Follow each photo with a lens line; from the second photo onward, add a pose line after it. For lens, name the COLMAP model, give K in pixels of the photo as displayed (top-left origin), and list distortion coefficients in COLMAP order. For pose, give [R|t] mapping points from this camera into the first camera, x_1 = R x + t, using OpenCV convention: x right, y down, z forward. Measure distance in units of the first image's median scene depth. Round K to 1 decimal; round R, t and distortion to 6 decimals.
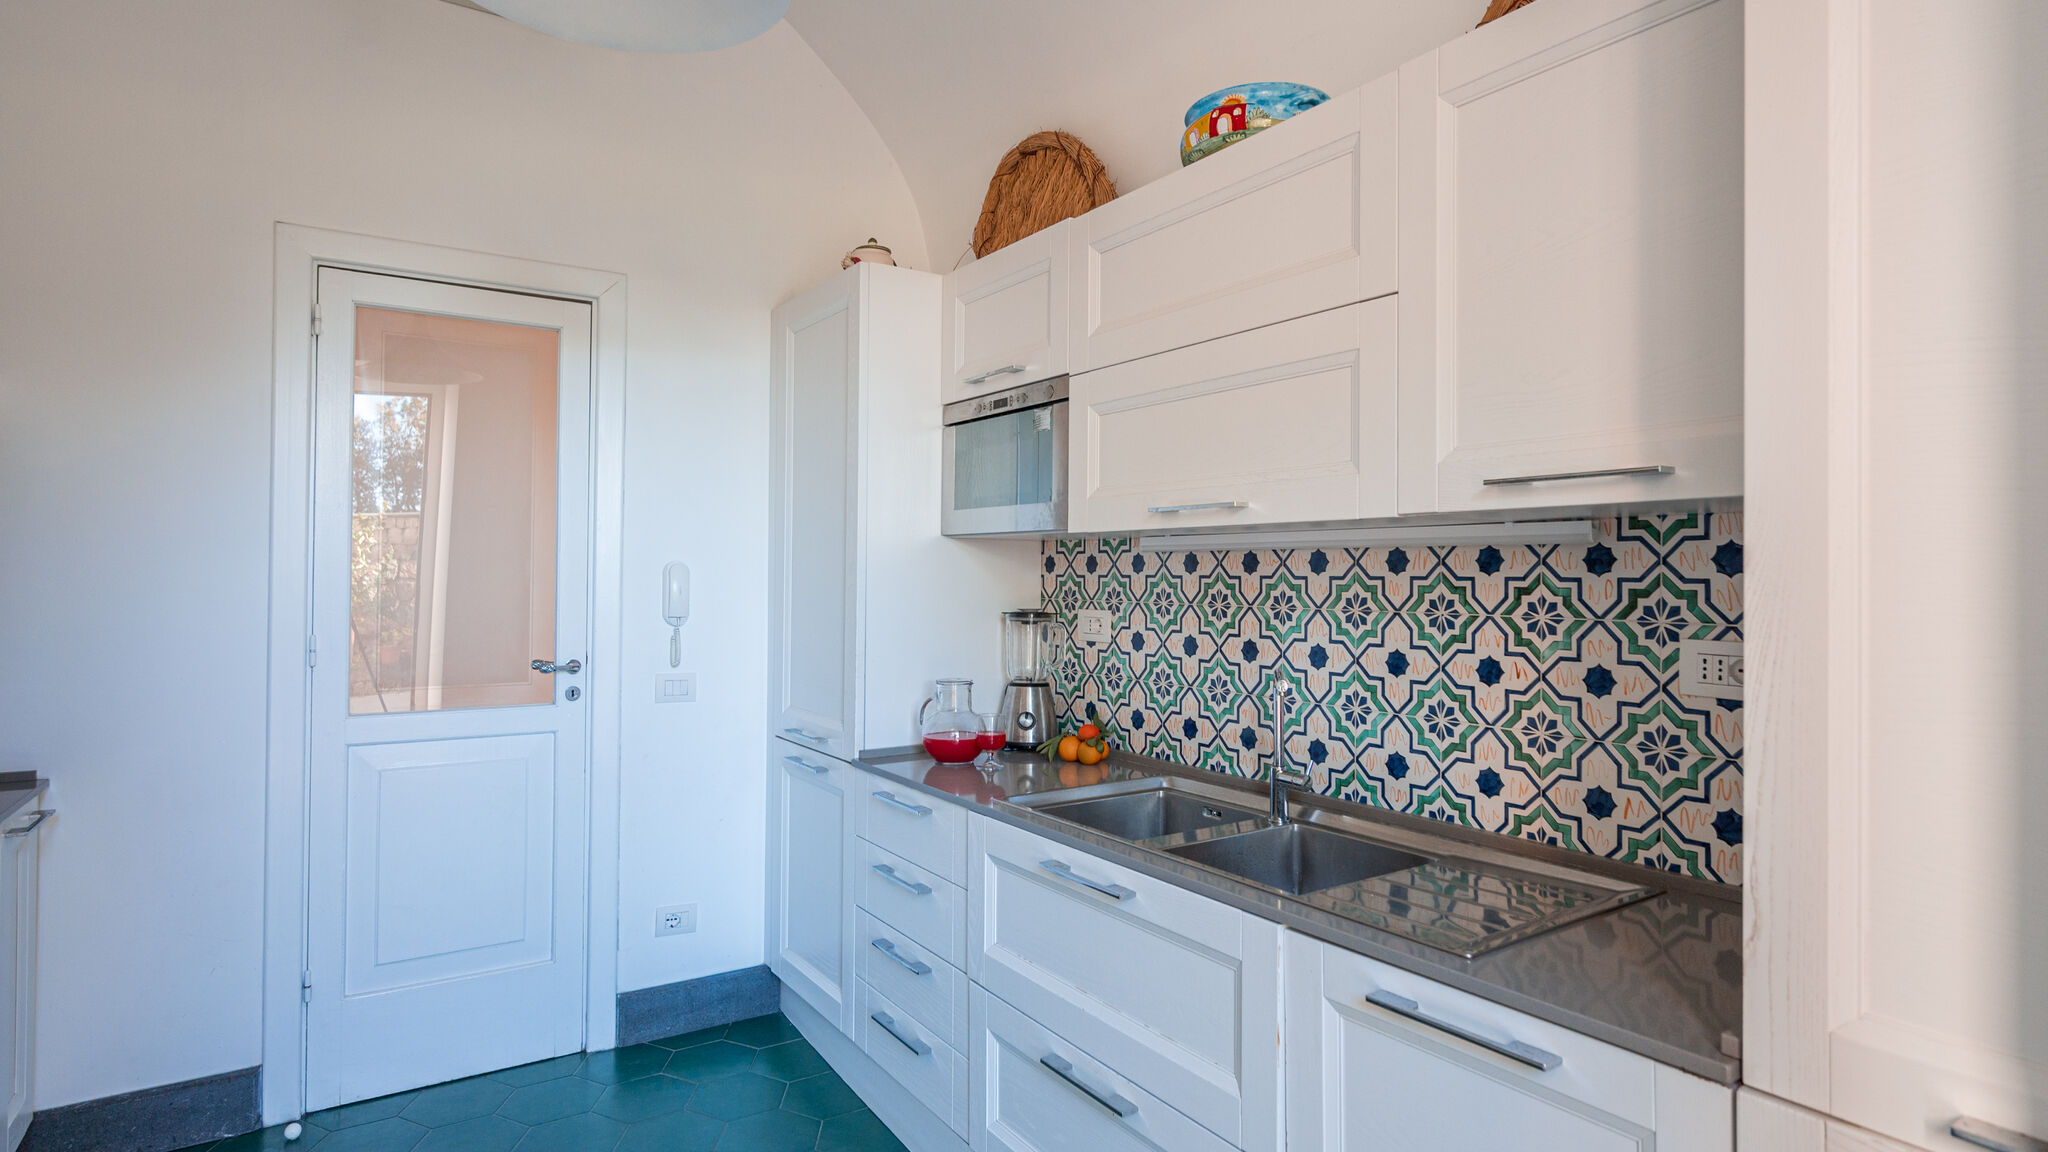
lens RADIAL K [[1075.1, 0, 1024.0], [0, 1075.1, 576.0], [0, 0, 1]] dist [-0.000900, 0.066074]
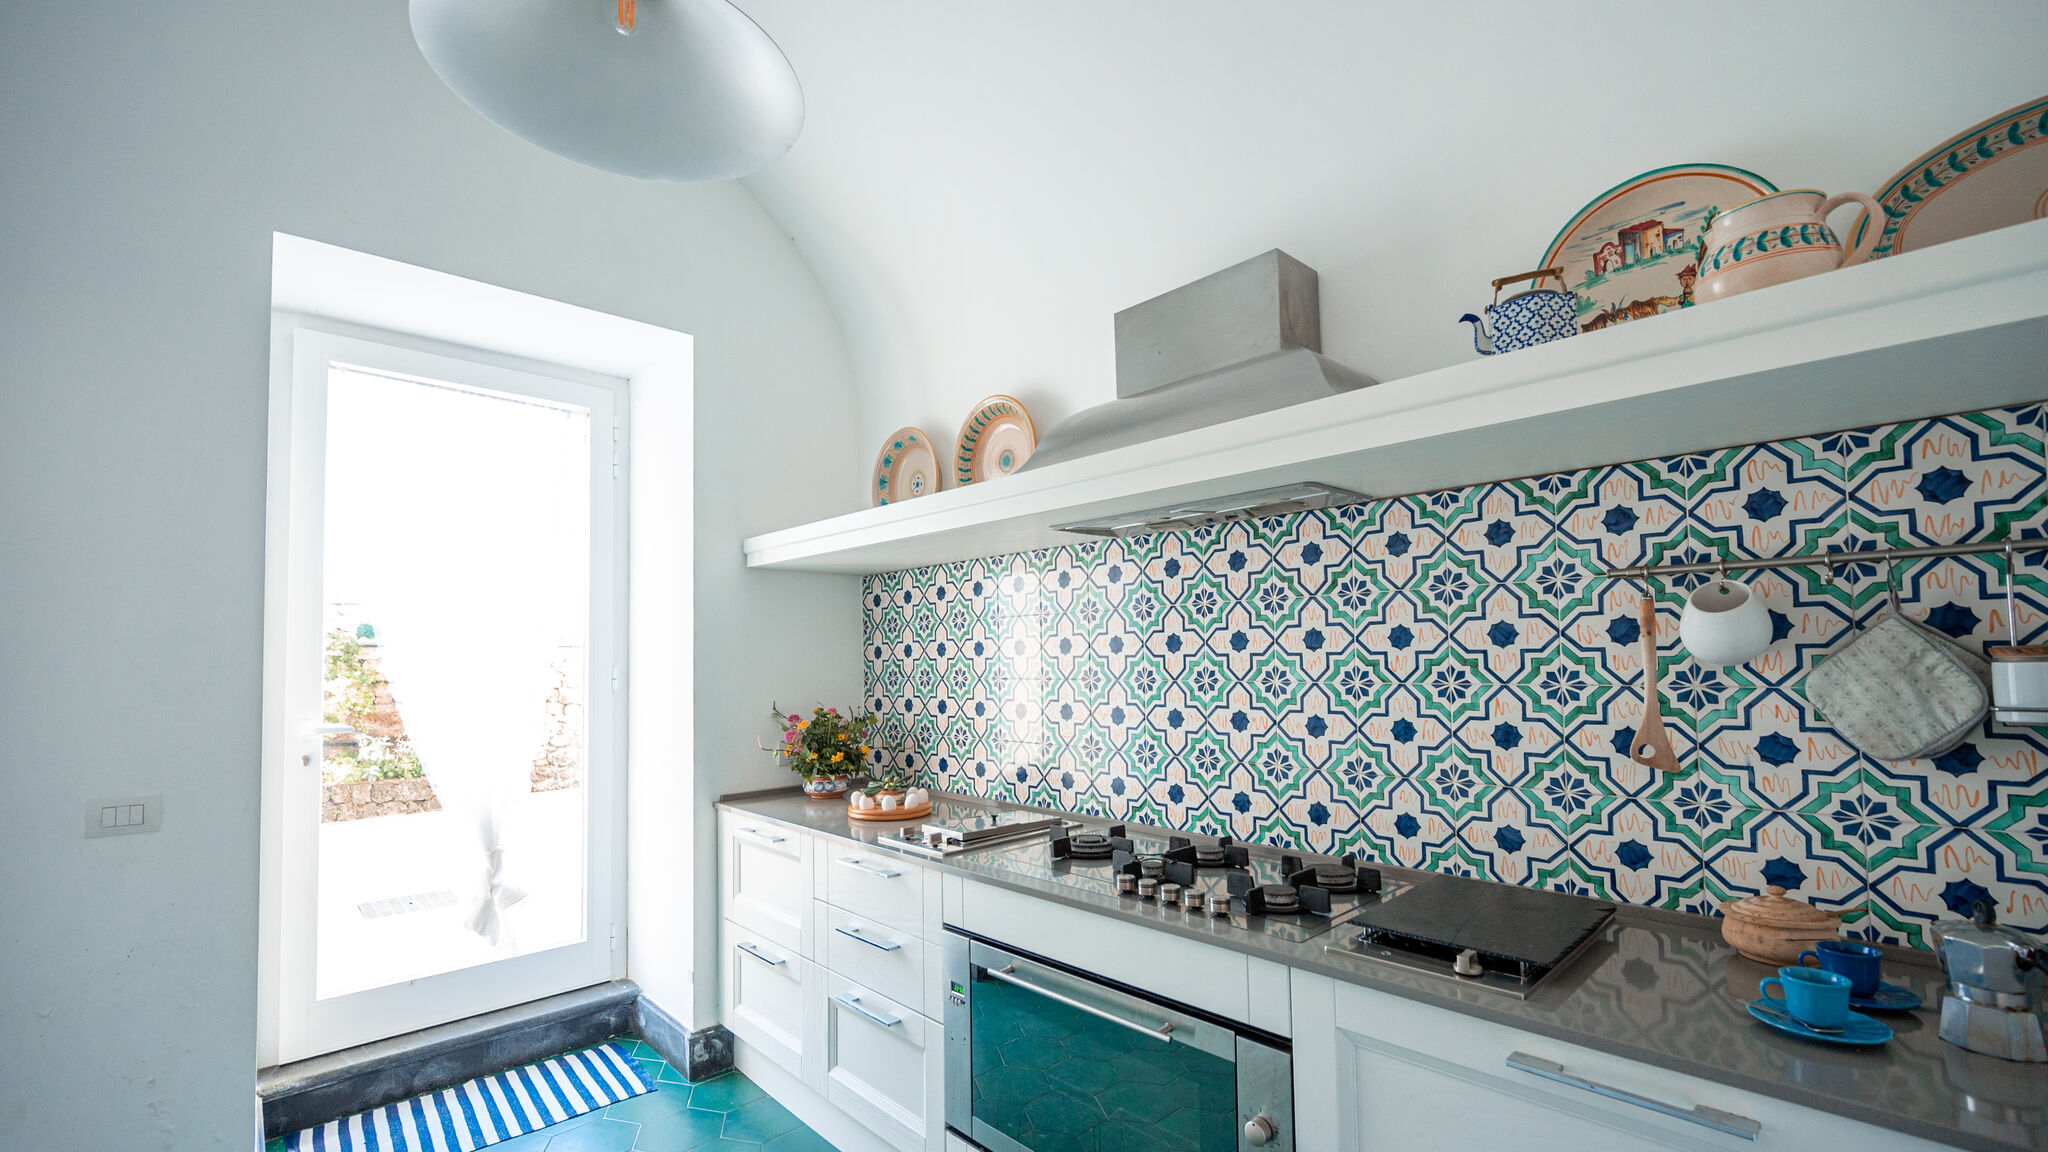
lens RADIAL K [[811.1, 0, 1030.0], [0, 811.1, 621.0], [0, 0, 1]] dist [-0.018328, -0.000164]
pose [[0.982689, -0.012544, 0.184838, -0.121441], [0.021106, 0.998790, -0.044428, -0.000920], [-0.184057, 0.047560, 0.981764, 0.182686]]
